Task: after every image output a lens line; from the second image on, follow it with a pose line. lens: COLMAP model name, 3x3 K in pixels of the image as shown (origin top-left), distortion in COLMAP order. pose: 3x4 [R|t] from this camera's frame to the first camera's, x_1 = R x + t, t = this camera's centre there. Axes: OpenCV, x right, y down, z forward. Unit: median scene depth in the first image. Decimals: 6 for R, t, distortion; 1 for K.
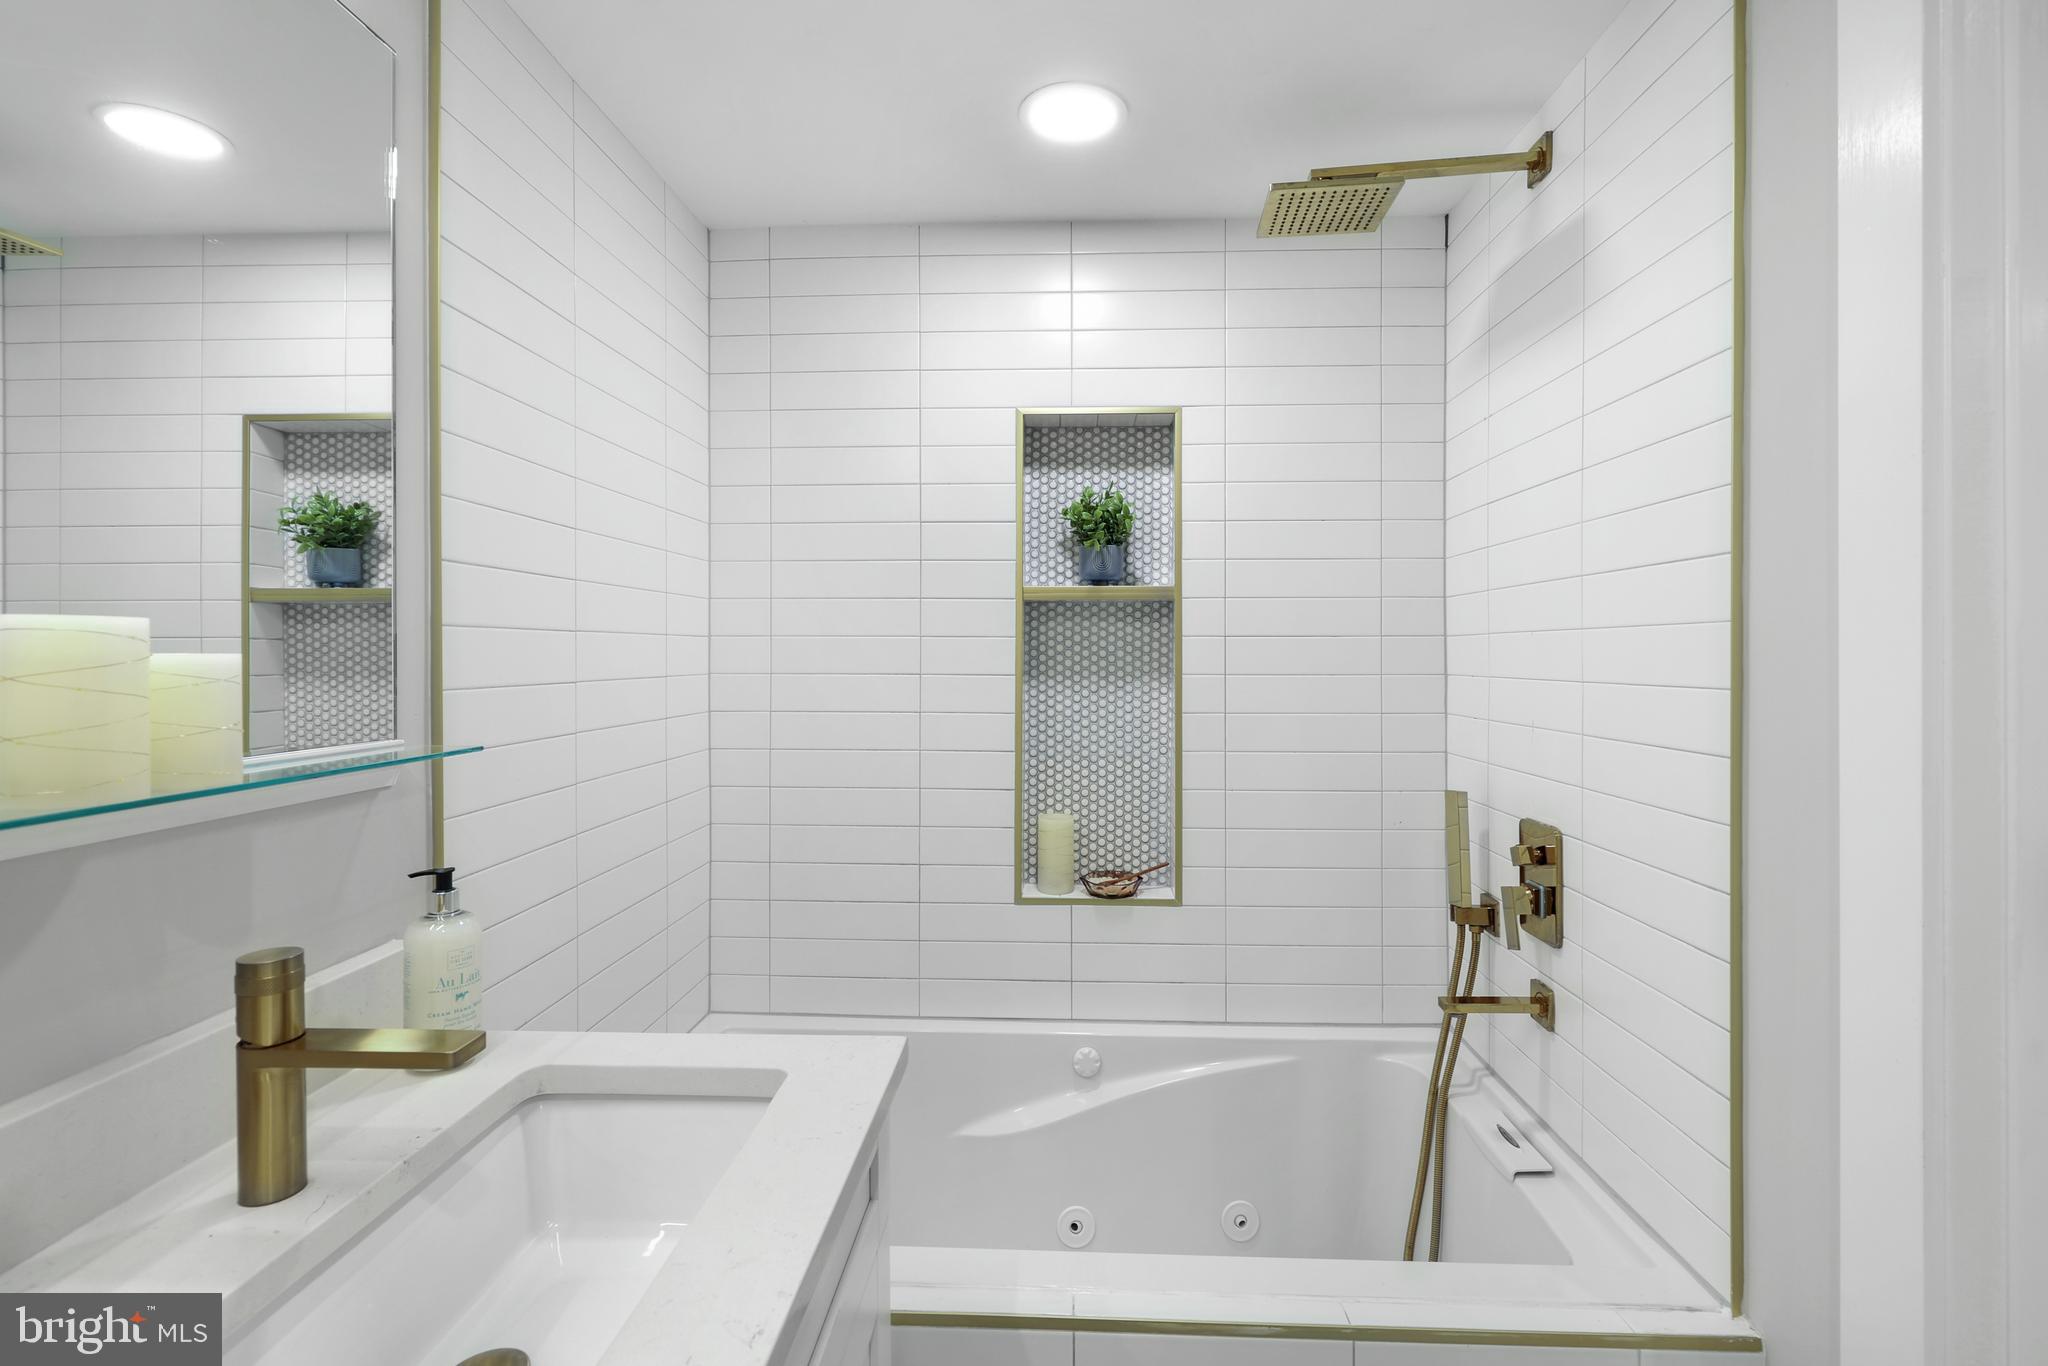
lens RADIAL K [[941.9, 0, 1039.5], [0, 941.9, 666.7], [0, 0, 1]] dist [-0.024728, 0.000825]
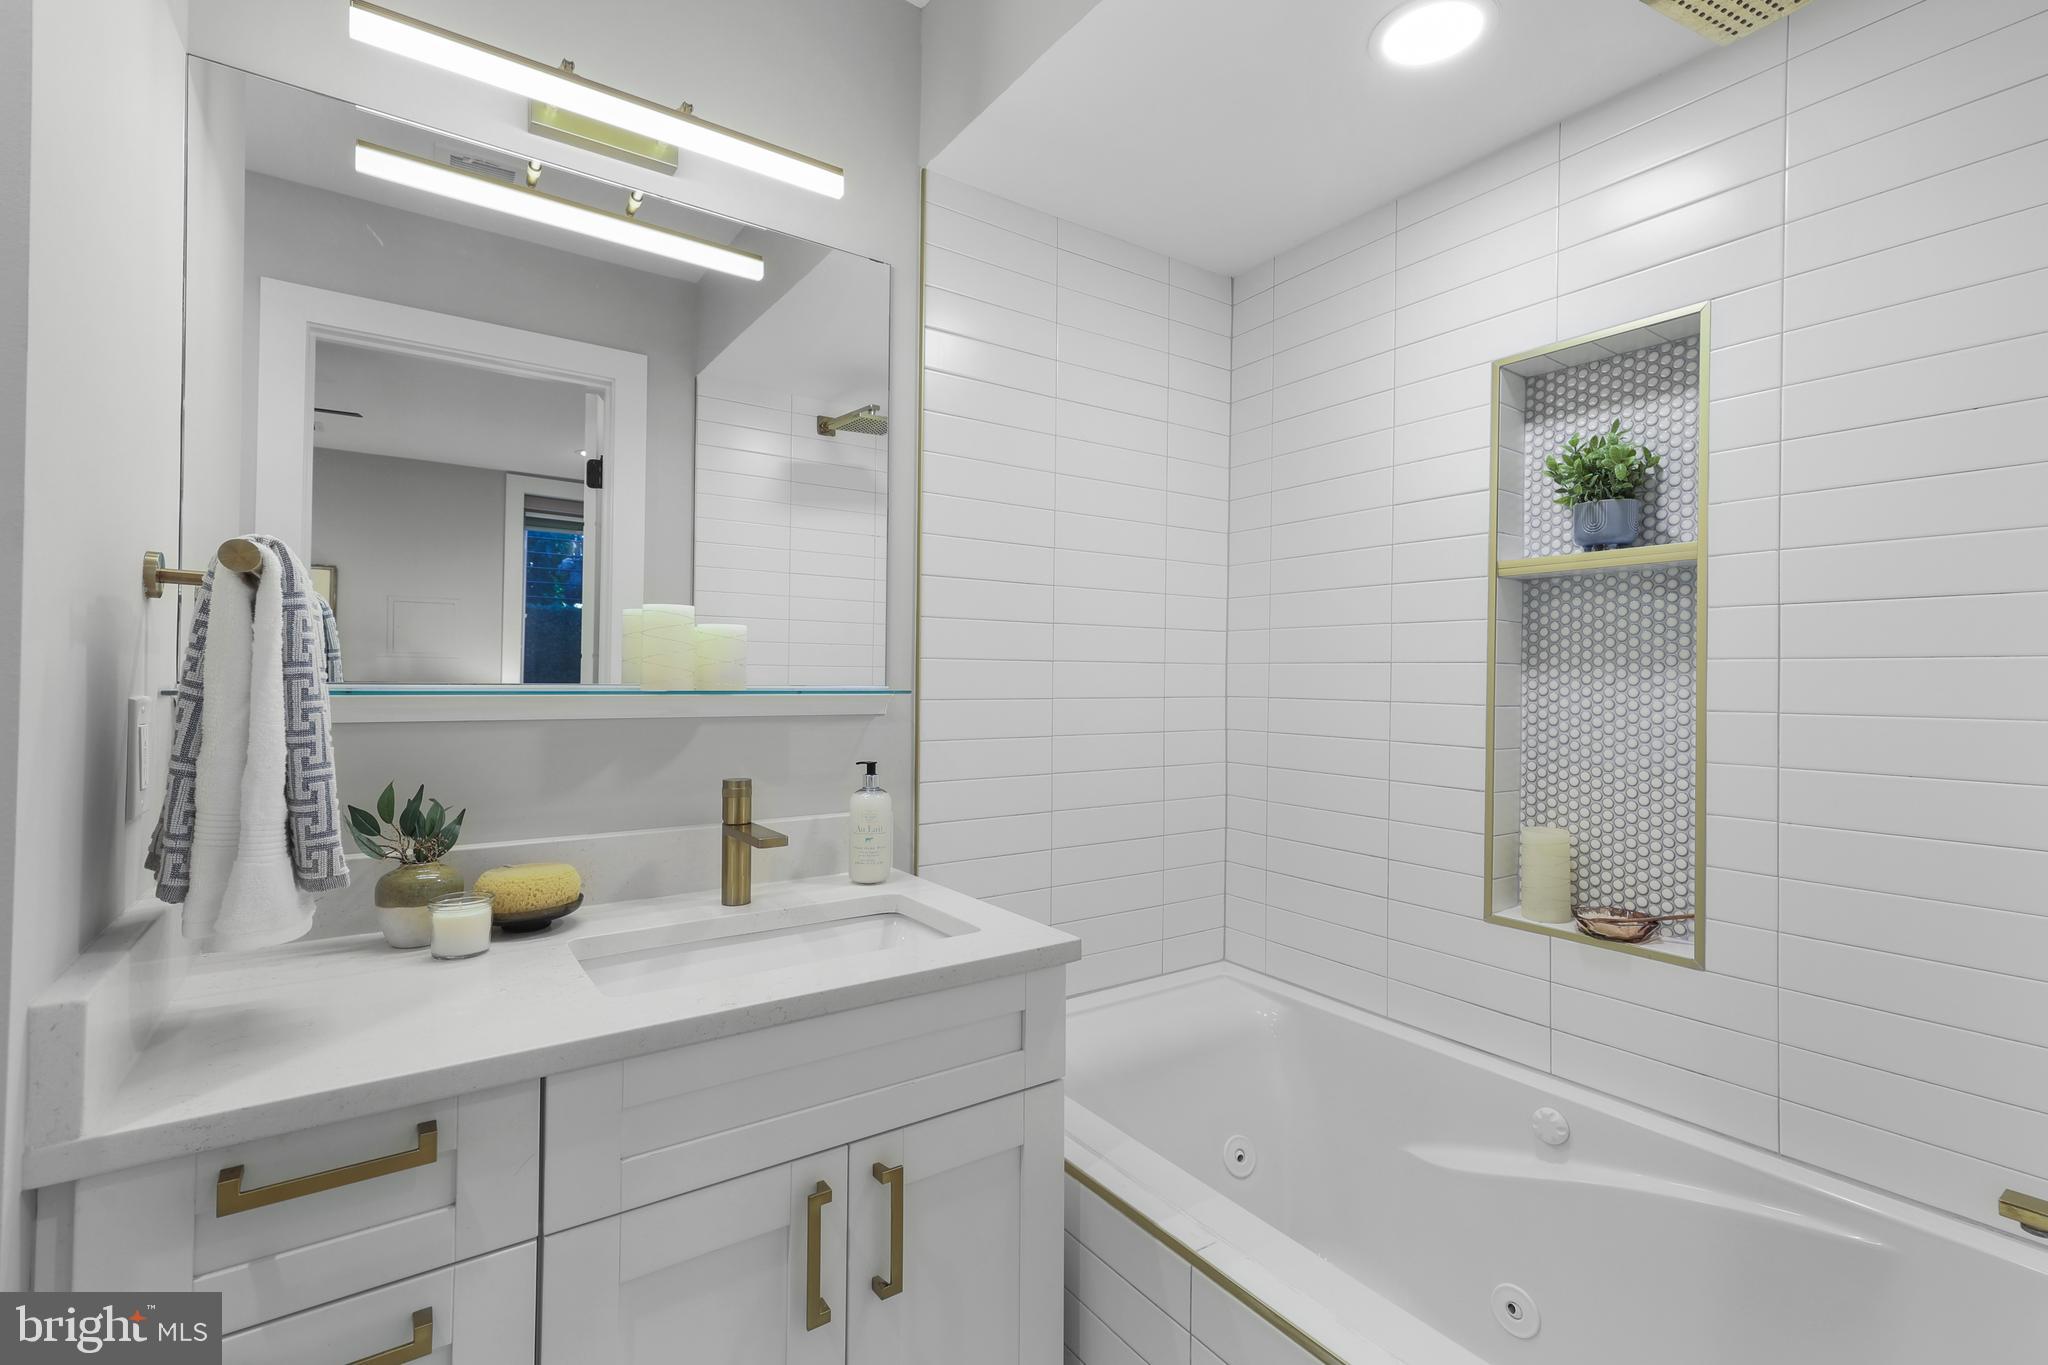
lens RADIAL K [[905.8, 0, 985.9], [0, 905.8, 686.6], [0, 0, 1]] dist [-0.019572, 0.000114]
pose [[0.574190, 0.012965, -0.818620, 0.381082], [-0.020505, 0.999789, 0.001452, 0.038822], [0.818466, 0.015953, 0.574334, 0.120793]]
